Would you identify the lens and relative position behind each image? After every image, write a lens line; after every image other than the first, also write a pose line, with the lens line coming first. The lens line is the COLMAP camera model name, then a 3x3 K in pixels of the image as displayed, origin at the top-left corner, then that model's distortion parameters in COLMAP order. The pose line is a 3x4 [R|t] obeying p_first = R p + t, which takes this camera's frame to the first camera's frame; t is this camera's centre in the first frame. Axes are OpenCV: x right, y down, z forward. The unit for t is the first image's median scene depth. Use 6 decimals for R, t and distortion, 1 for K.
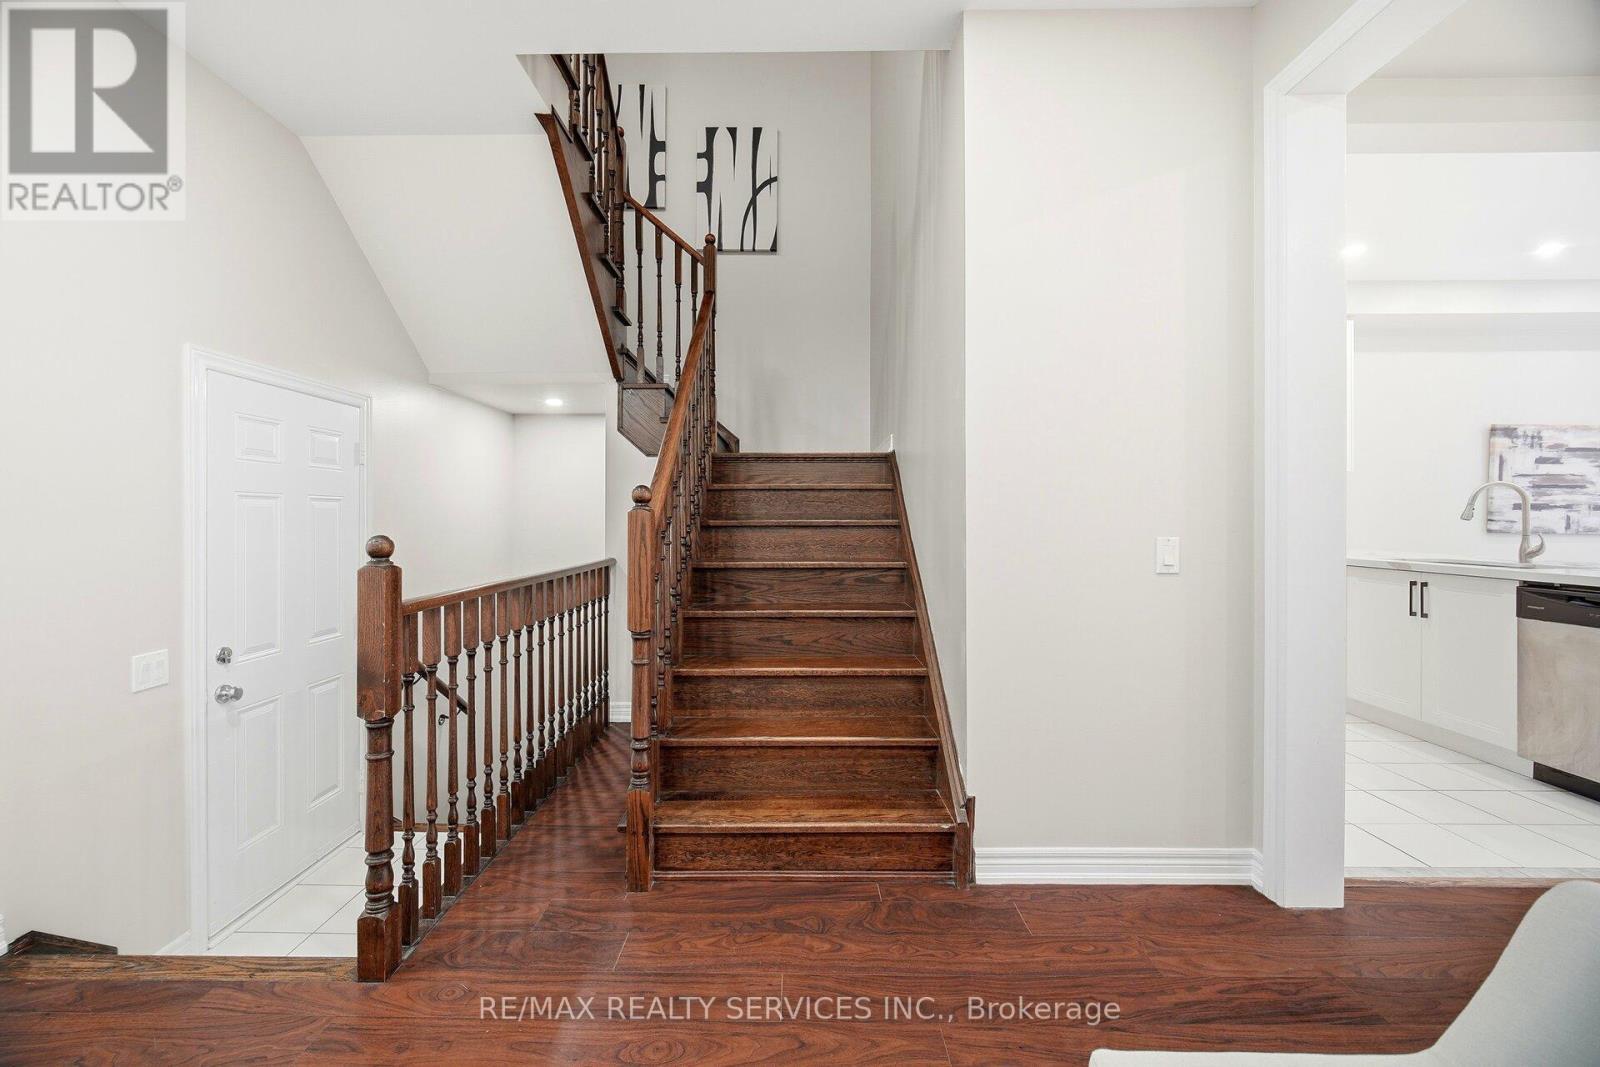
lens RADIAL K [[641.9, 0, 795.0], [0, 641.9, 521.1], [0, 0, 1]] dist [-0.008849, 0.002442]
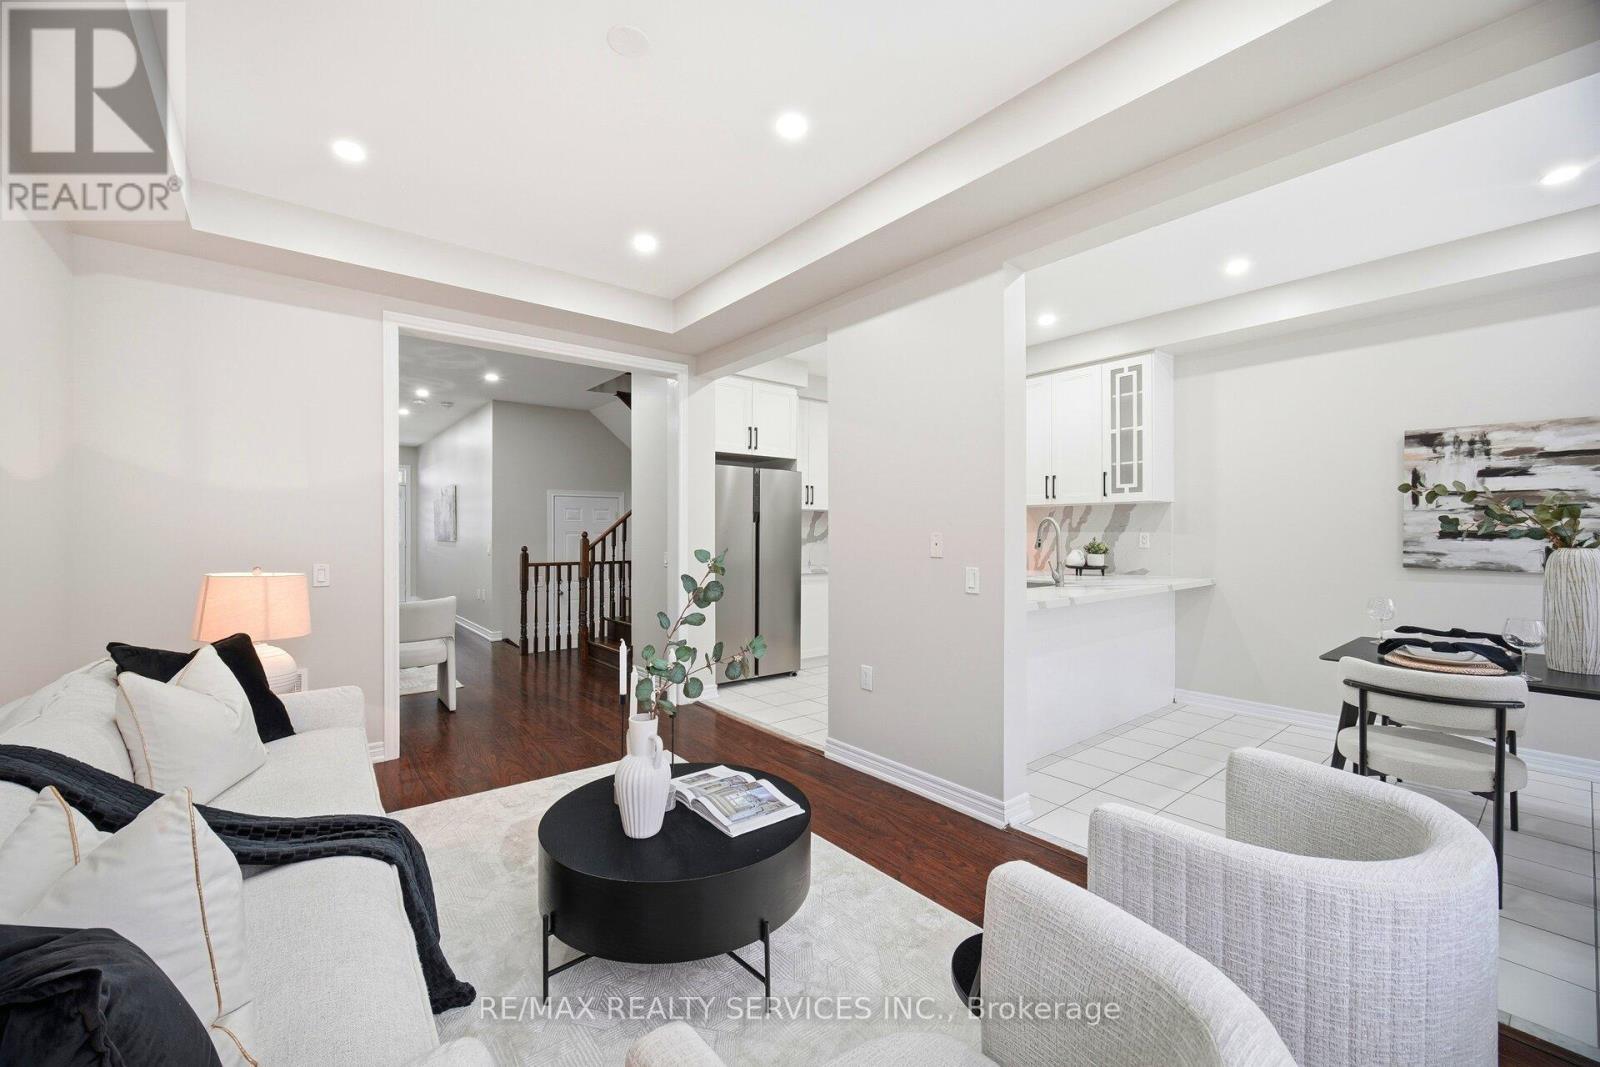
lens RADIAL K [[641.9, 0, 796.5], [0, 641.9, 532.5], [0, 0, 1]] dist [-0.008849, 0.002442]
pose [[0.641704, 0.002052, -0.766950, 1.223582], [-0.003158, 0.999995, 0.000033, -0.022933], [0.766946, 0.002401, 0.641707, -0.093973]]
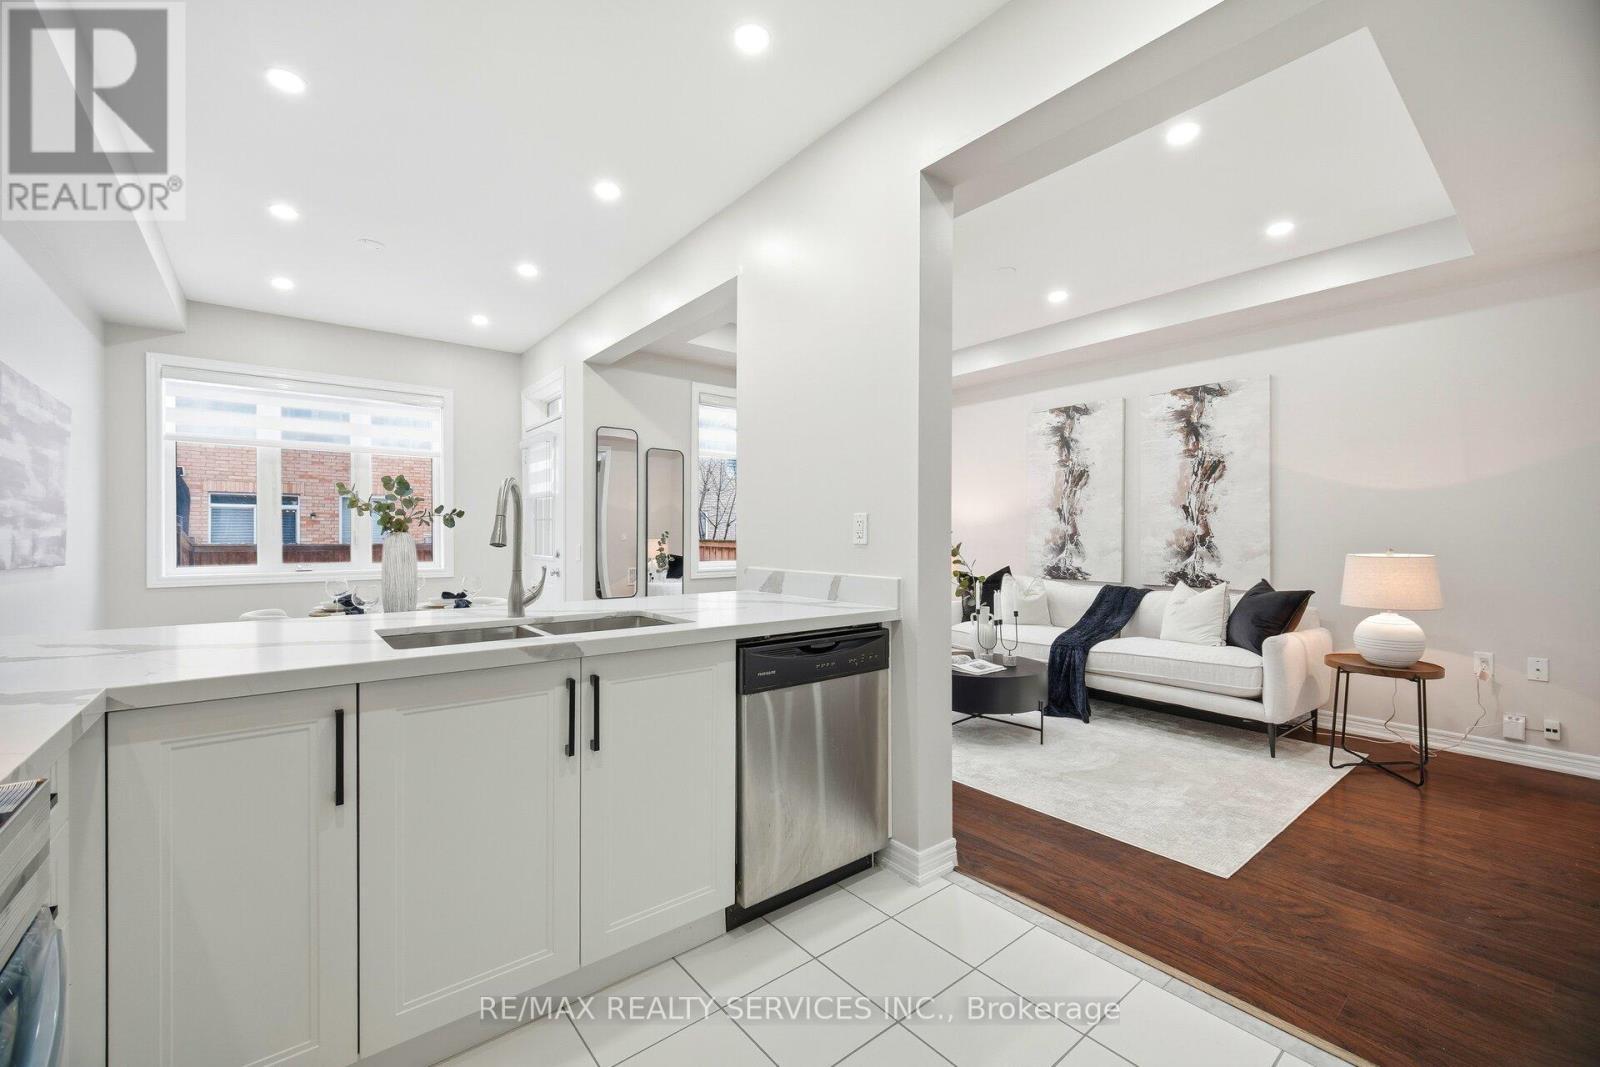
lens RADIAL K [[641.9, 0, 782.3], [0, 641.9, 536.9], [0, 0, 1]] dist [-0.008849, 0.002442]
pose [[-0.635883, -0.000068, 0.771785, 0.362979], [0.001364, 0.999998, 0.001211, -0.007323], [-0.771784, 0.001823, -0.635882, 0.838415]]
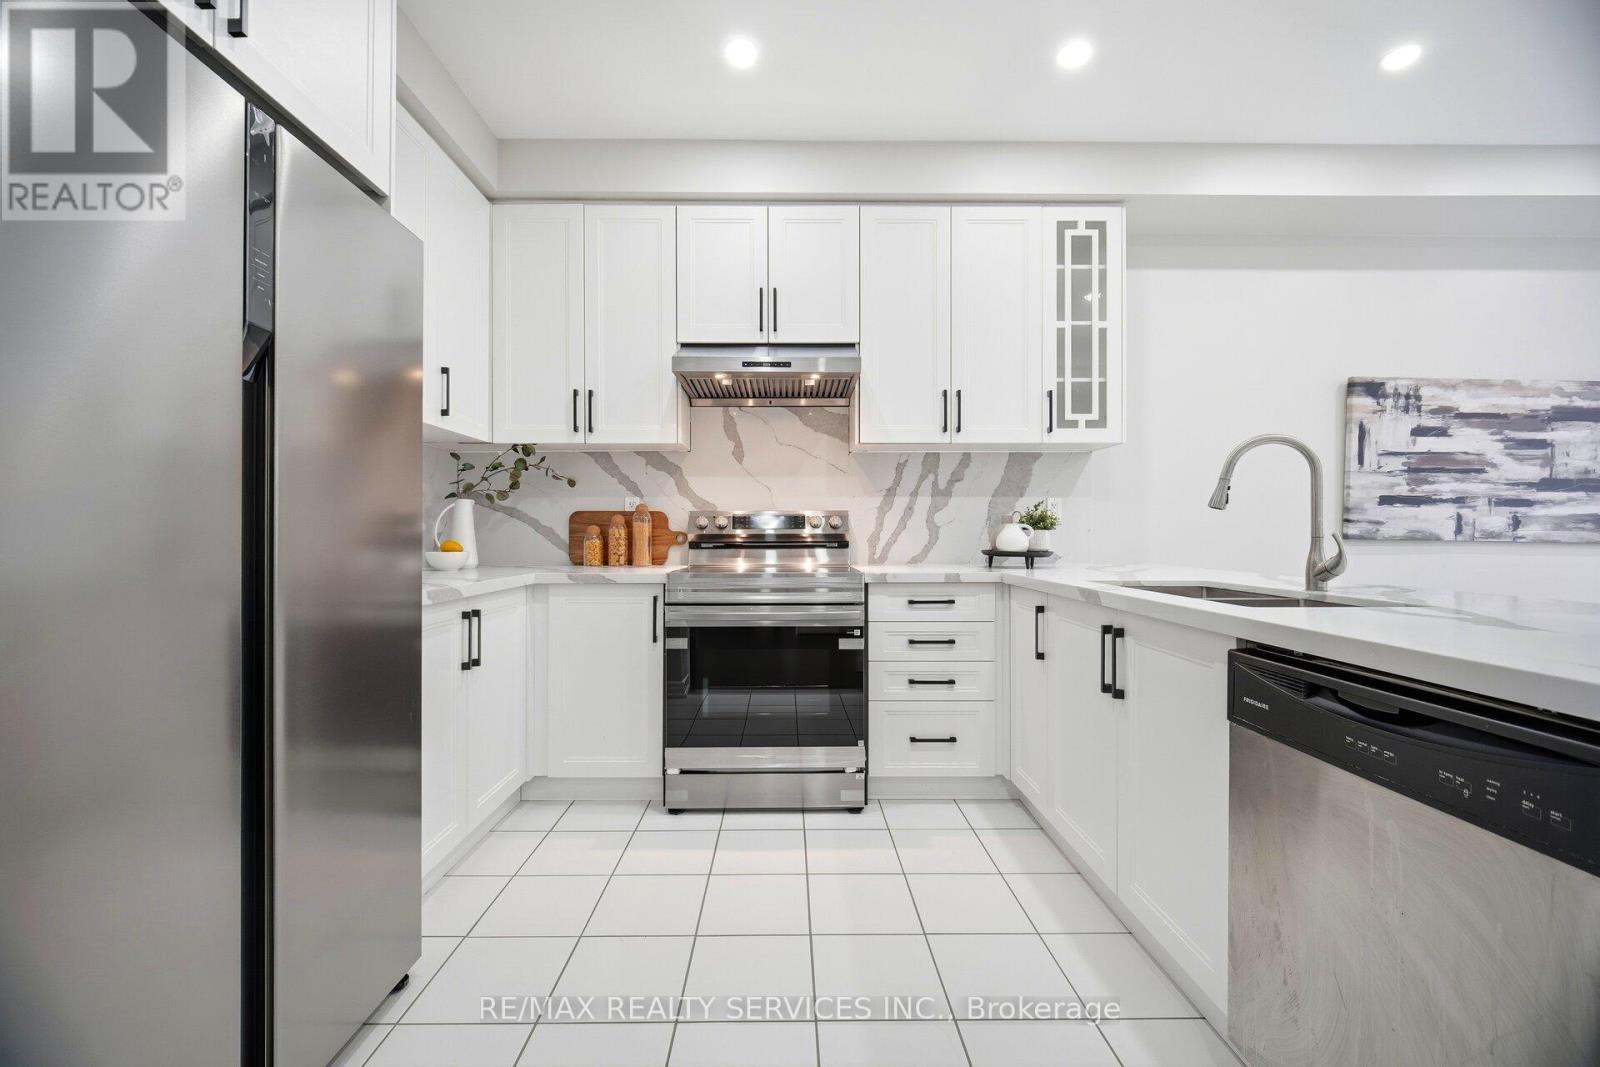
lens RADIAL K [[641.9, 0, 795.1], [0, 641.9, 535.9], [0, 0, 1]] dist [-0.008849, 0.002442]
pose [[0.999750, 0.001422, 0.022309, 0.499524], [-0.001464, 0.999997, 0.001862, 0.014547], [-0.022306, -0.001894, 0.999749, 0.343642]]
